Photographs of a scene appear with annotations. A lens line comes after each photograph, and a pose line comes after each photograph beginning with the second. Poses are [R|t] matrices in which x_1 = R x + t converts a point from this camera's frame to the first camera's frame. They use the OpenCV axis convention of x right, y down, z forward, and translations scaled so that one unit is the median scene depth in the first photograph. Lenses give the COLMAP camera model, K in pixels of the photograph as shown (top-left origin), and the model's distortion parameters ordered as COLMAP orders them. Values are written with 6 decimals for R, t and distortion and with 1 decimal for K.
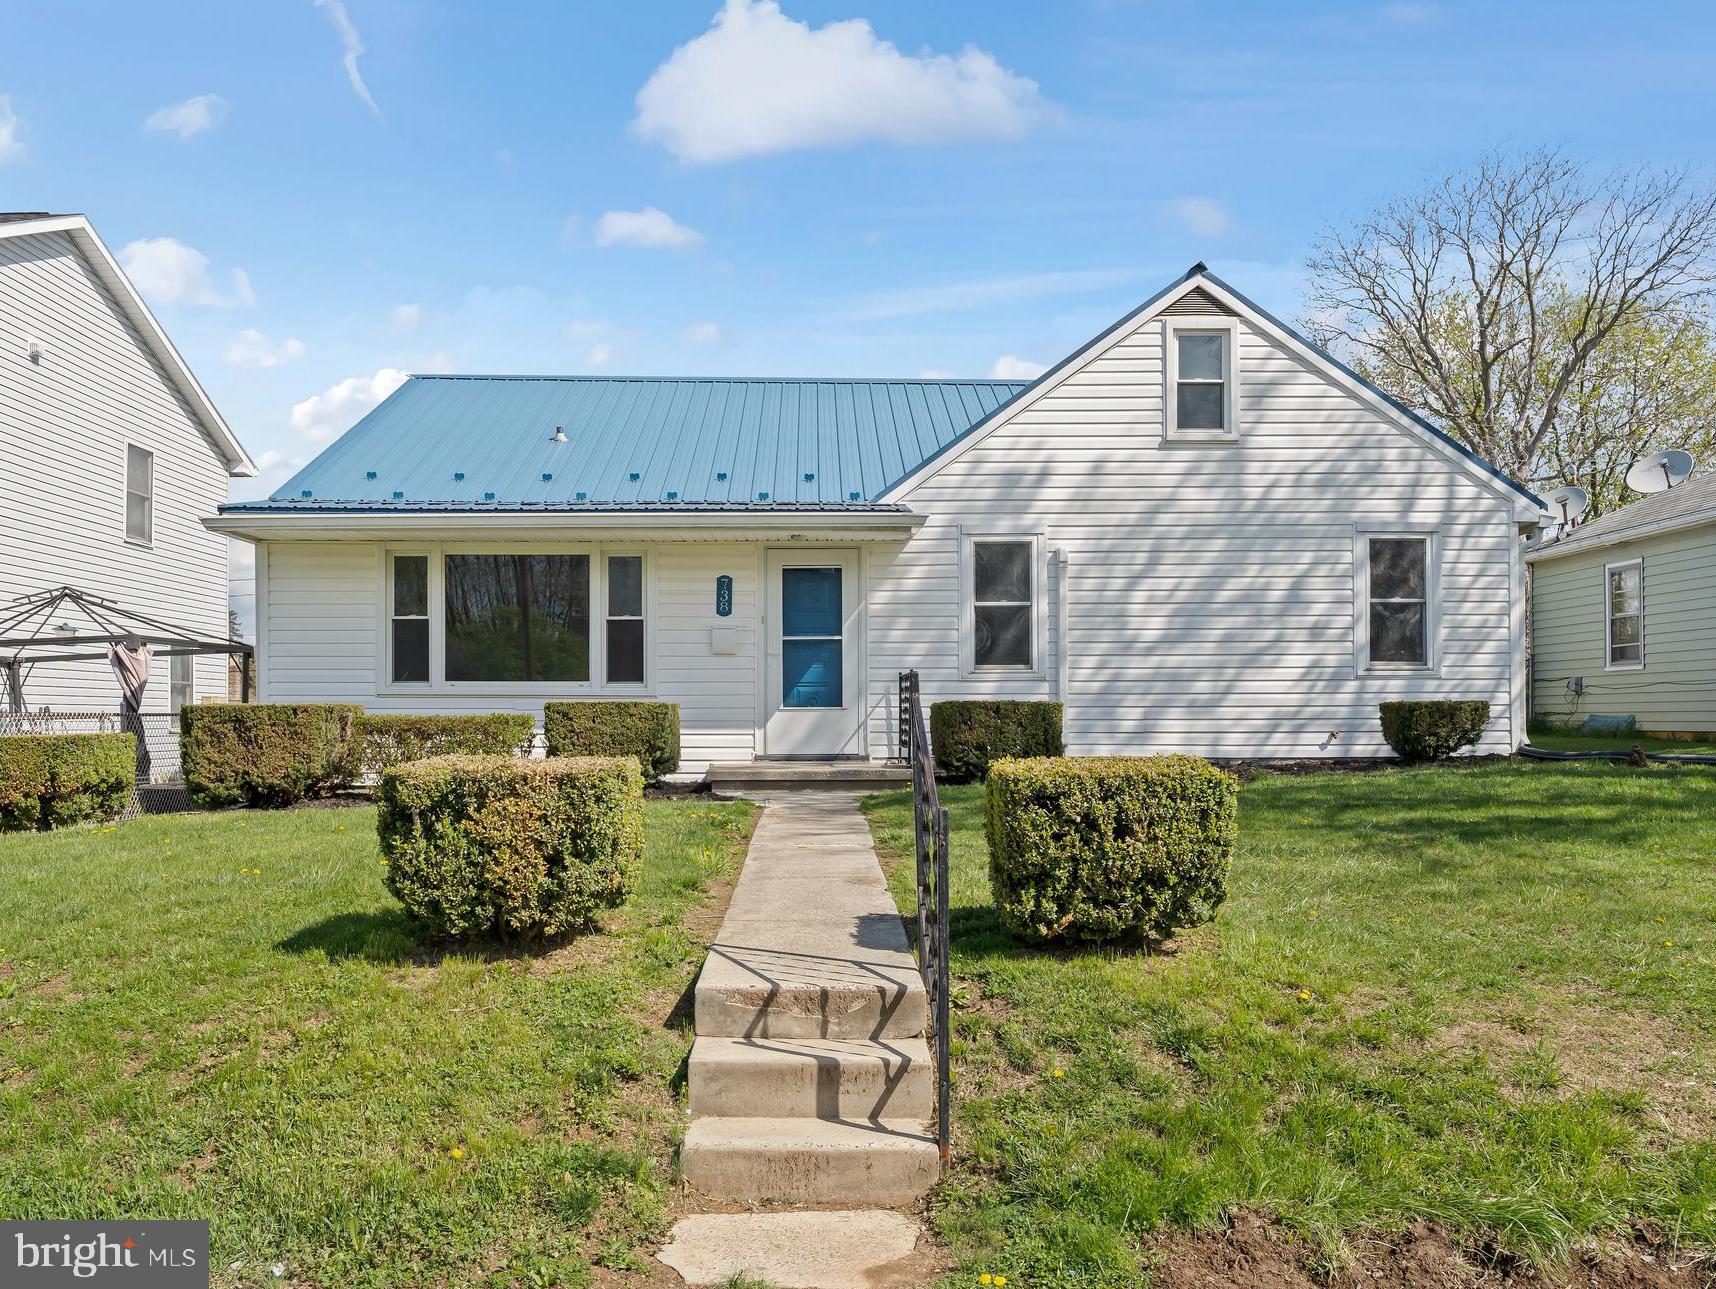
lens RADIAL K [[1184.3, 0, 857.6], [0, 1184.3, 654.2], [0, 0, 1]] dist [0.000181, -0.000530]
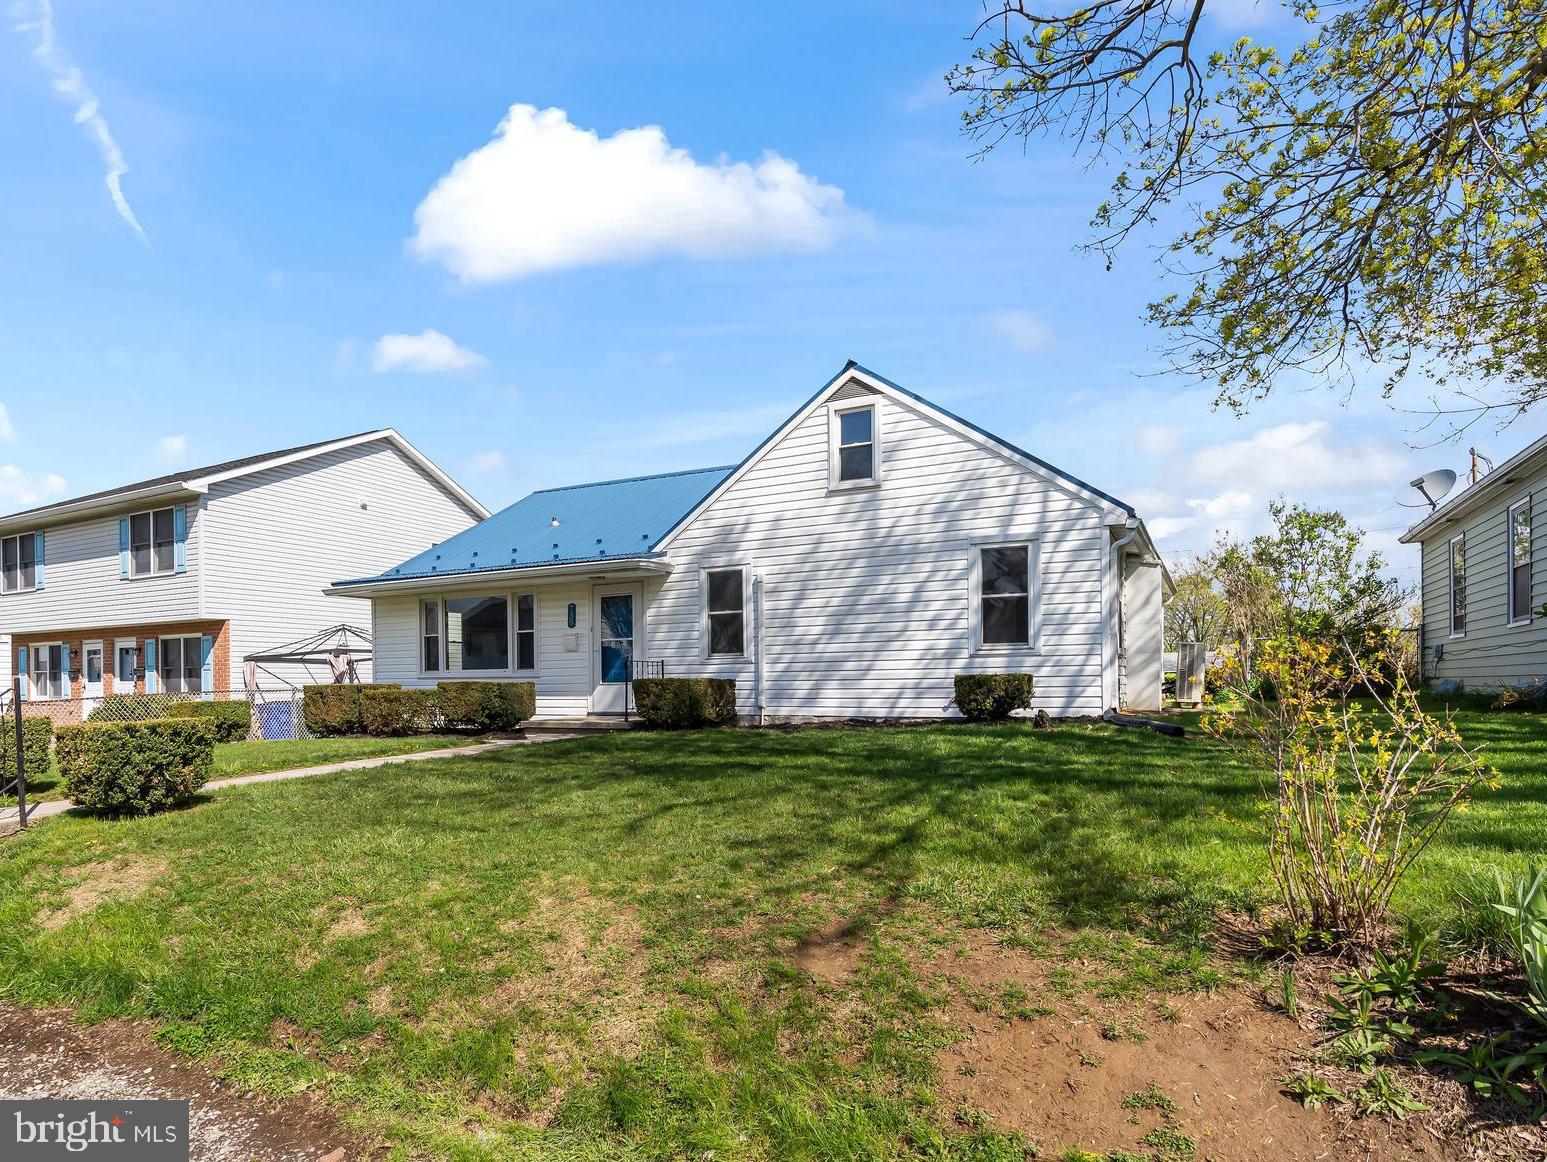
lens RADIAL K [[816.0, 0, 767.3], [0, 816.0, 653.9], [0, 0, 1]] dist [-0.001505, 0.000566]
pose [[0.898632, -0.023978, -0.438048, 0.619653], [0.031904, 0.999433, 0.010743, 0.000251], [0.437542, -0.023629, 0.898887, 0.091537]]
